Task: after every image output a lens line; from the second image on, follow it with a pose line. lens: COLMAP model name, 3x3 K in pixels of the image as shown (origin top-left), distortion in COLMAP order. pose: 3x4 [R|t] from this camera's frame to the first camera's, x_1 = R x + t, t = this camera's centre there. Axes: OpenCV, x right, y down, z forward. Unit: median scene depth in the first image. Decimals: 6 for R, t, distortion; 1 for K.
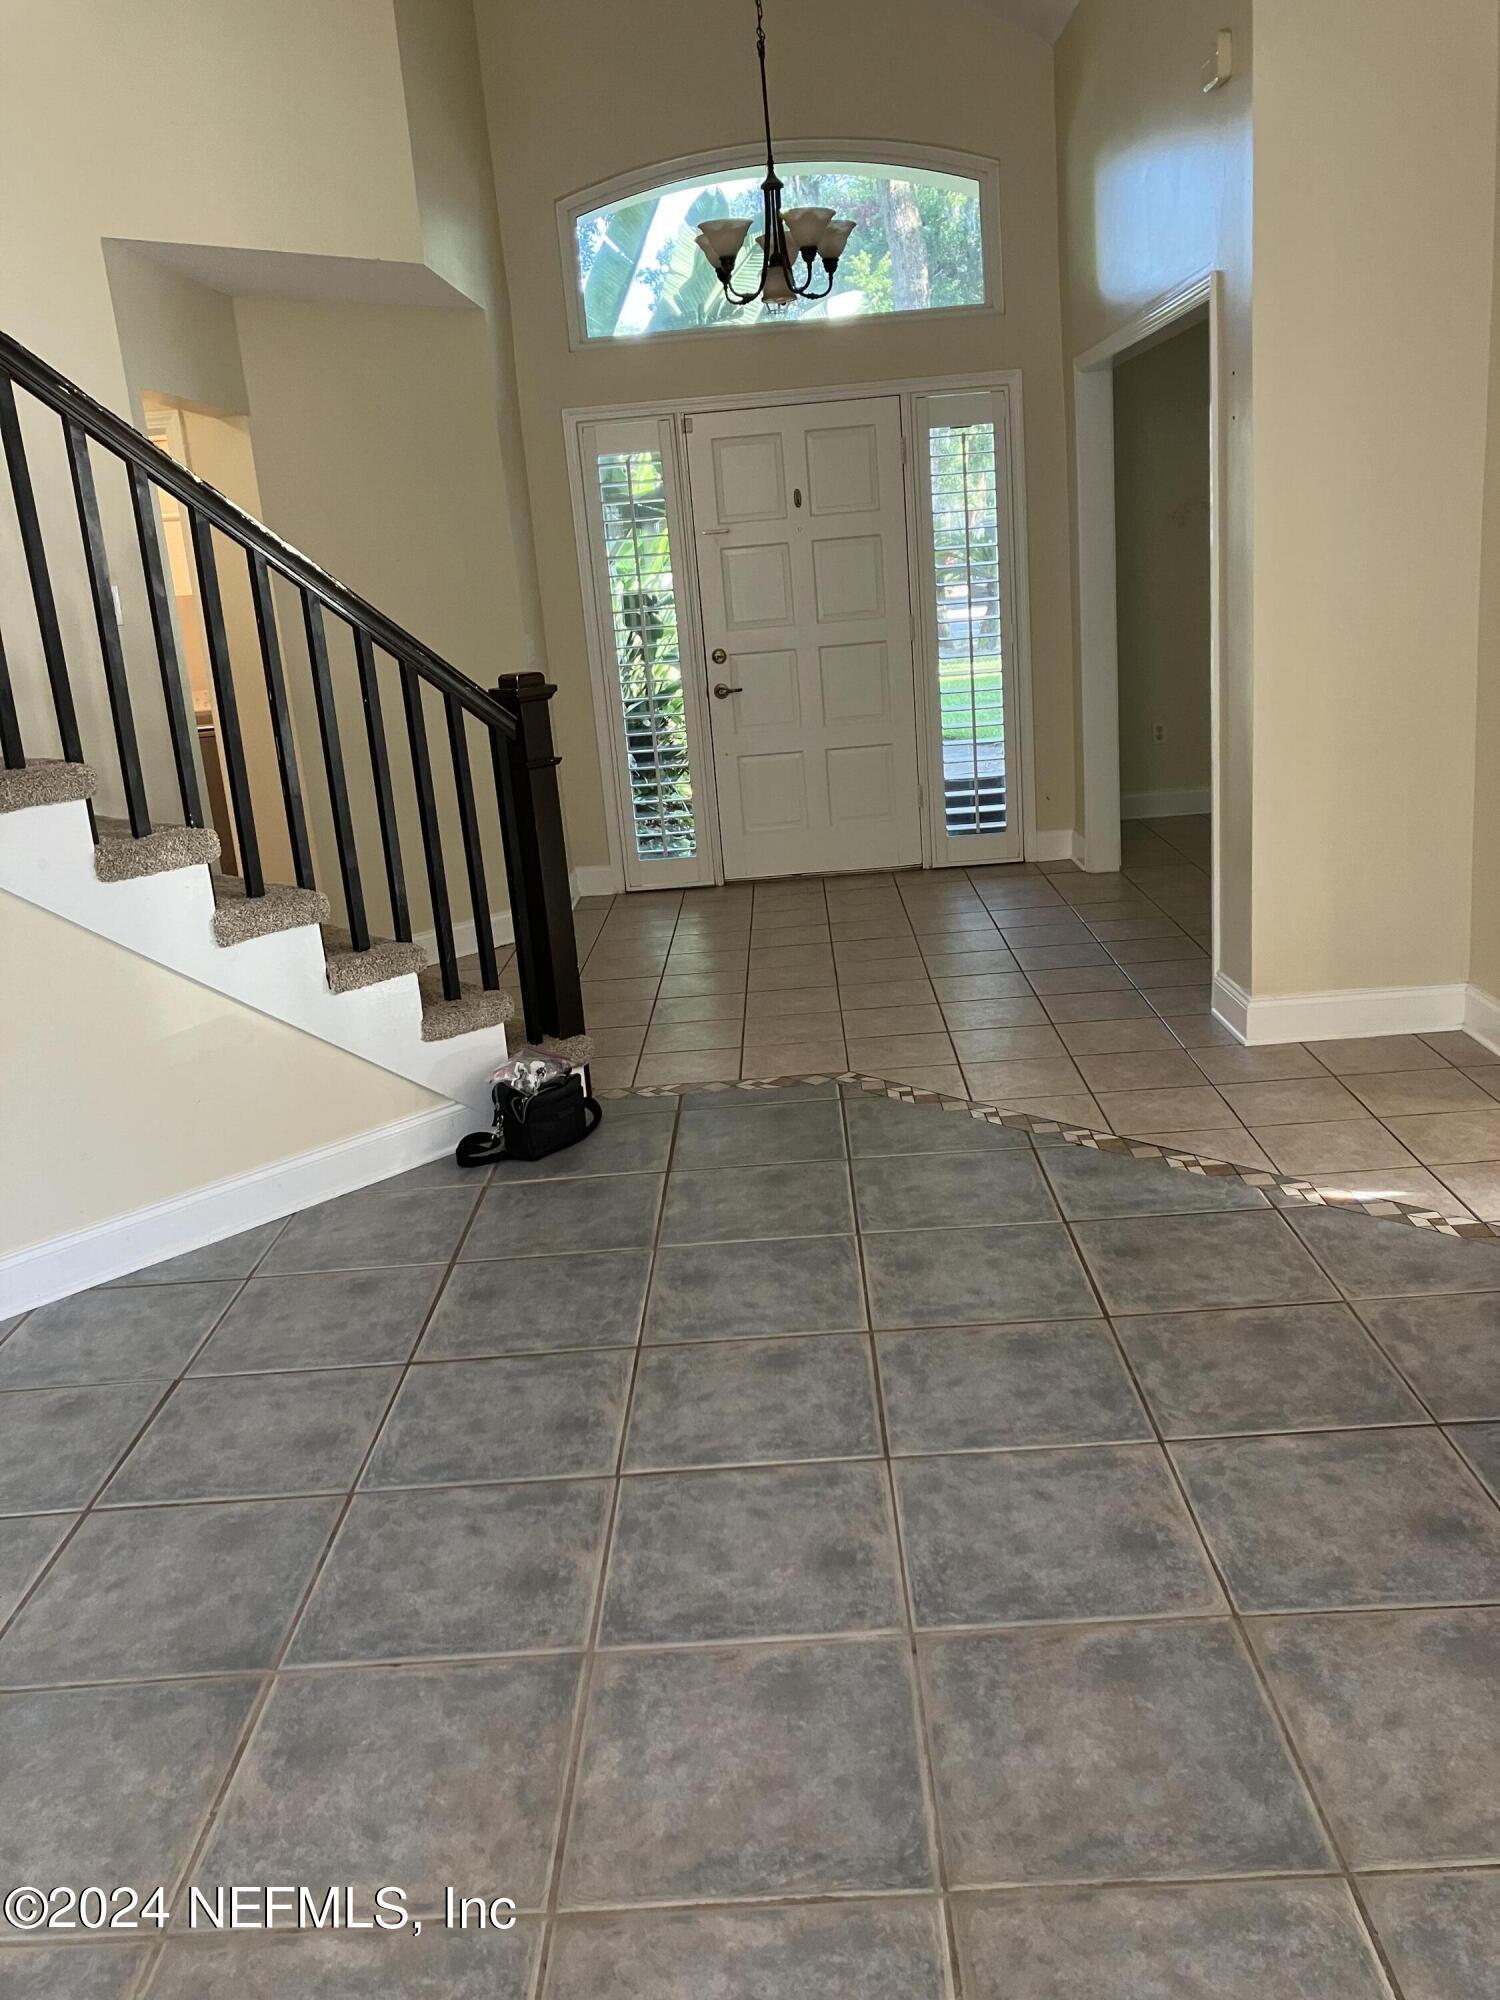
lens RADIAL K [[1644.2, 0, 751.7], [0, 1644.2, 988.7], [0, 0, 1]] dist [0.000713, 0.006517]
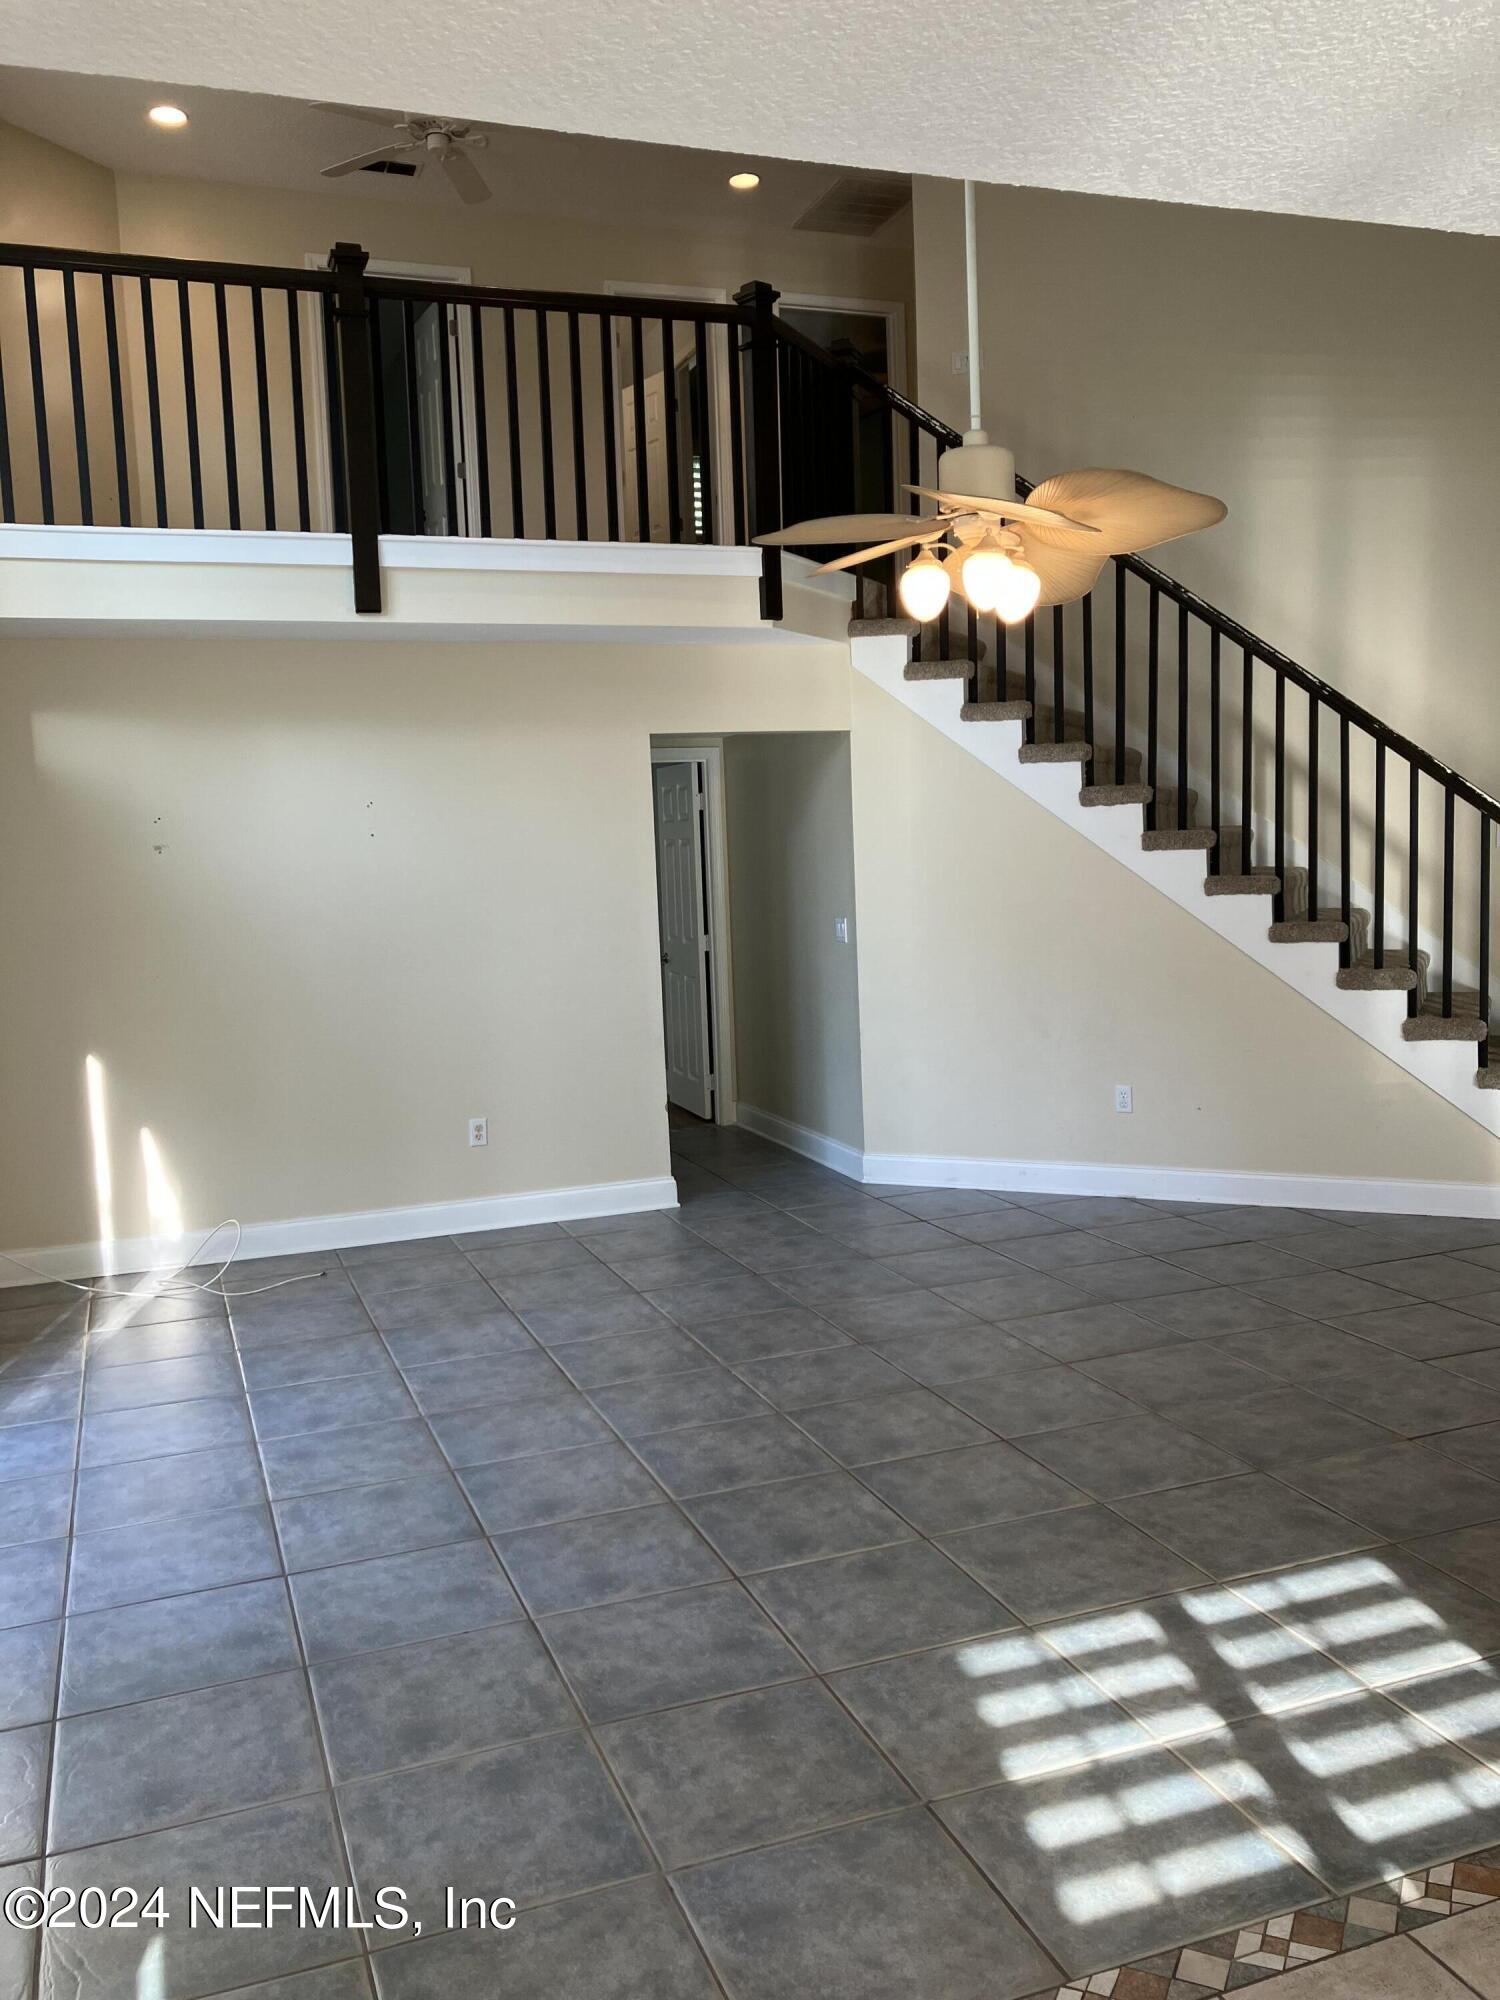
lens RADIAL K [[1644.2, 0, 751.7], [0, 1644.2, 988.7], [0, 0, 1]] dist [0.000713, 0.006517]
pose [[0.366906, 0.151340, -0.917865, 1.368516], [-0.237826, 0.969149, 0.064728, -0.037589], [0.899344, 0.194543, 0.391579, -0.386726]]
